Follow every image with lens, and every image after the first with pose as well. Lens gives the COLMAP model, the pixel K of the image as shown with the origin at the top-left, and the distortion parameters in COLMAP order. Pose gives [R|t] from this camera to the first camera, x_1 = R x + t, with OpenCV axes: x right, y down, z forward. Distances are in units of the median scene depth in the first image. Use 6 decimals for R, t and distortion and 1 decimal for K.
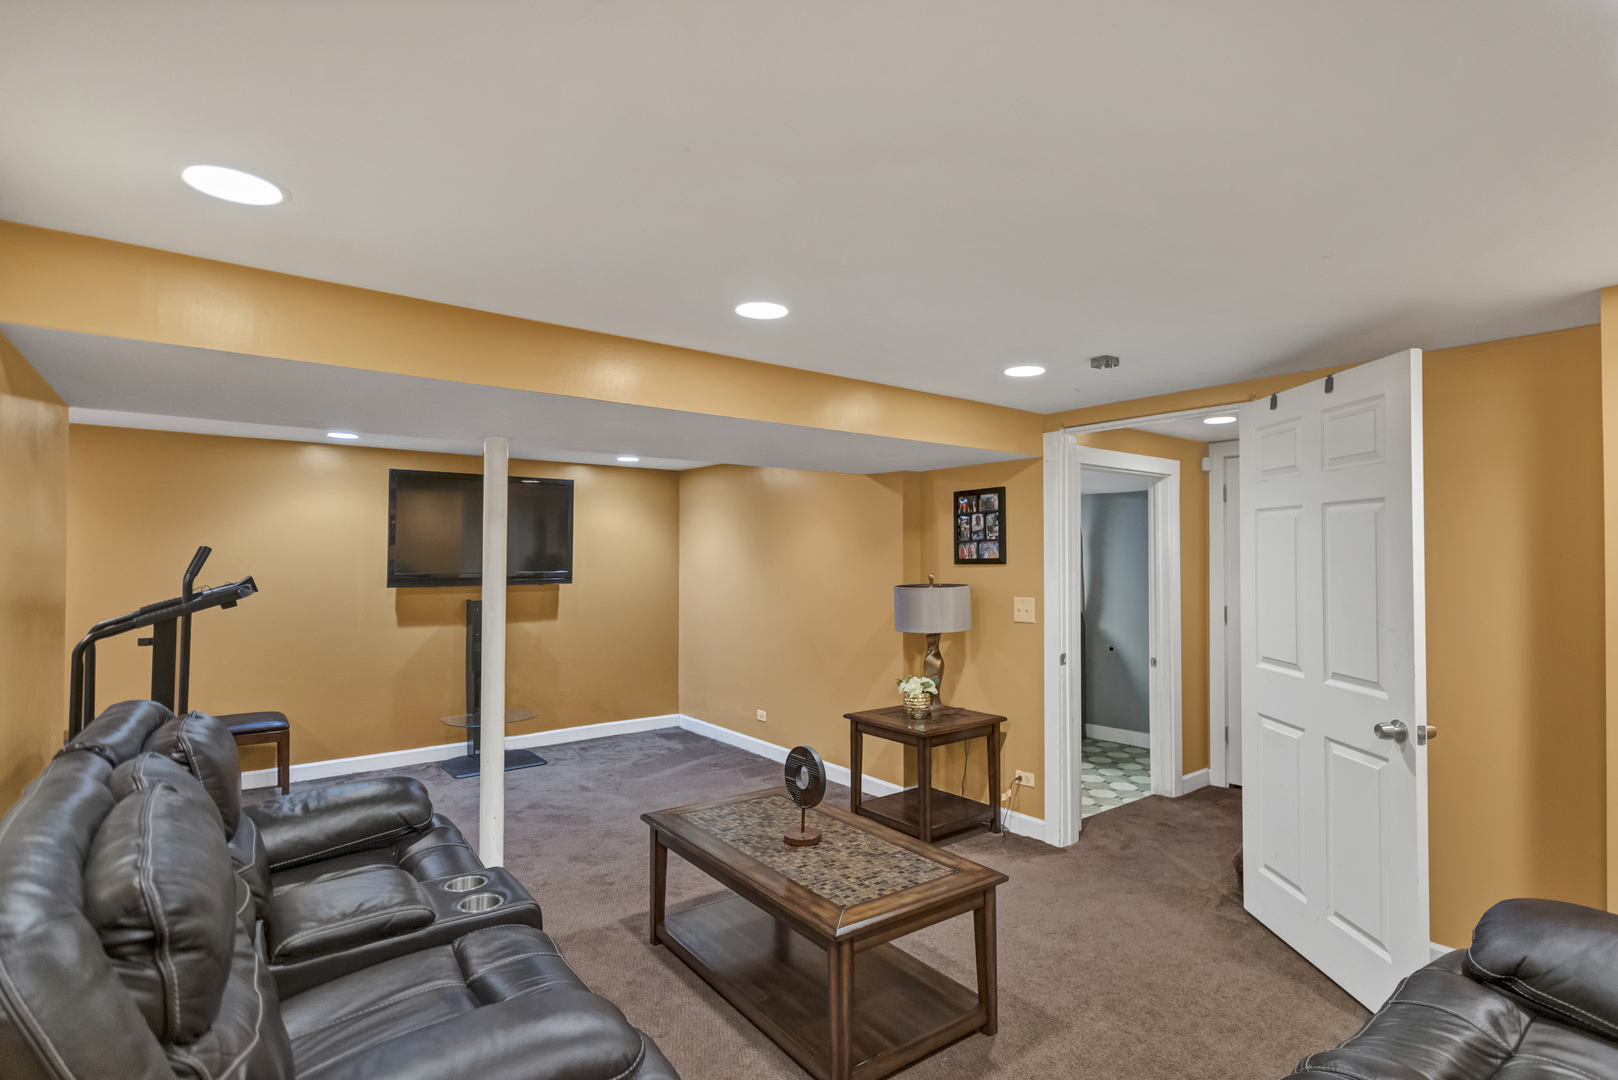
lens RADIAL K [[781.4, 0, 812.0], [0, 781.4, 533.0], [0, 0, 1]] dist [0.000705, 0.002365]
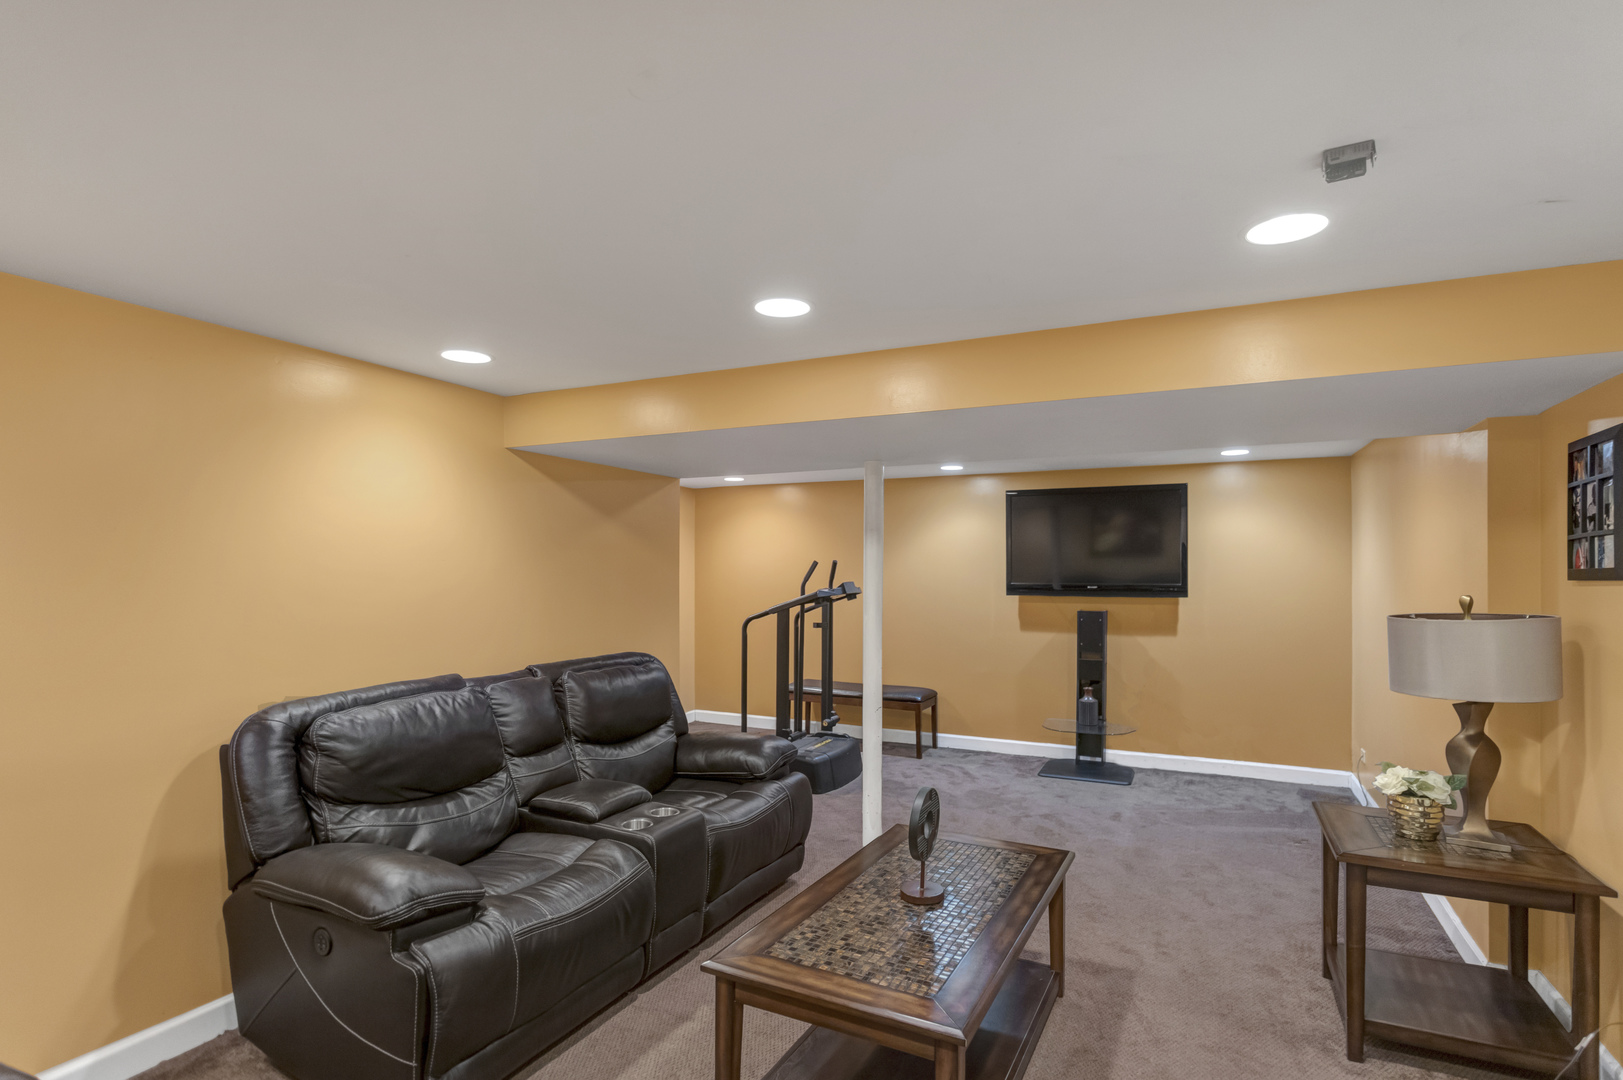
lens RADIAL K [[783.8, 0, 861.5], [0, 783.8, 546.4], [0, 0, 1]] dist [0.000705, 0.002365]
pose [[0.460268, -0.027878, -0.887342, 0.383611], [0.030123, 0.999422, -0.015775, 0.010298], [0.887269, -0.019469, 0.460842, 0.288789]]
